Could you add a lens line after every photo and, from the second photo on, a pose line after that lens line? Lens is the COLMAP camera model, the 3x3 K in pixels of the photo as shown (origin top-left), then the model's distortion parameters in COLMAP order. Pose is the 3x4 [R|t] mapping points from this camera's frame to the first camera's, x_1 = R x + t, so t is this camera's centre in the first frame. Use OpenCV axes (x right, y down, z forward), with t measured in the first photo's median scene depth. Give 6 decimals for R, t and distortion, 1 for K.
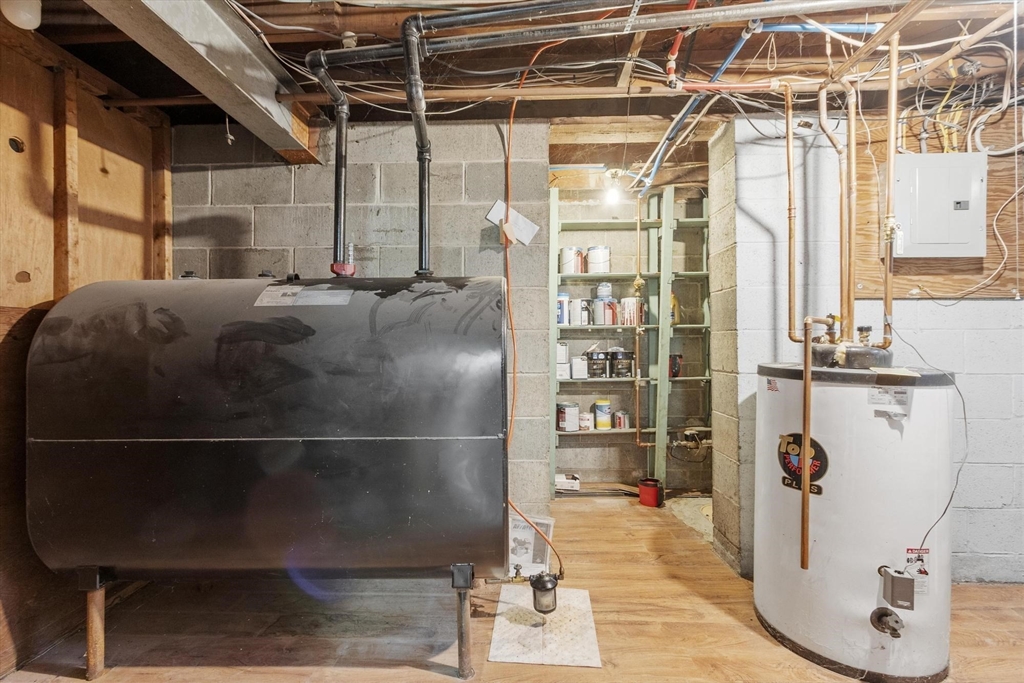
lens RADIAL K [[450.8, 0, 509.2], [0, 450.8, 345.0], [0, 0, 1]] dist [0.000609, 0.001010]
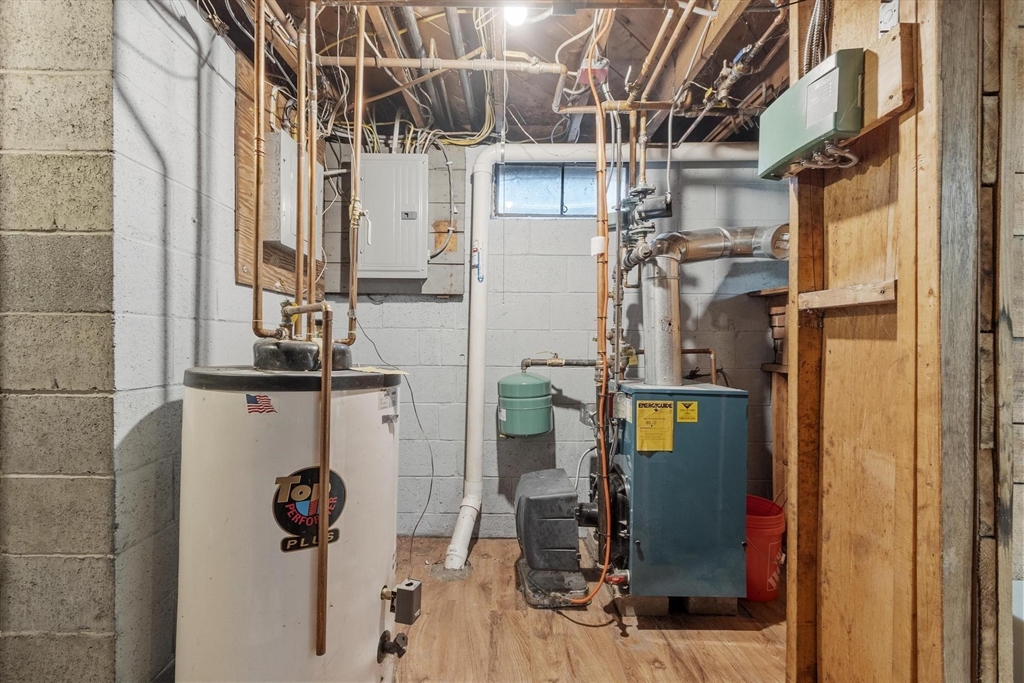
lens RADIAL K [[450.8, 0, 509.9], [0, 450.8, 342.3], [0, 0, 1]] dist [0.000609, 0.001010]
pose [[-0.025673, 0.002544, 0.999667, -0.051704], [-0.006626, 0.999974, -0.002715, 0.001077], [-0.999648, -0.006694, -0.025655, 0.540349]]
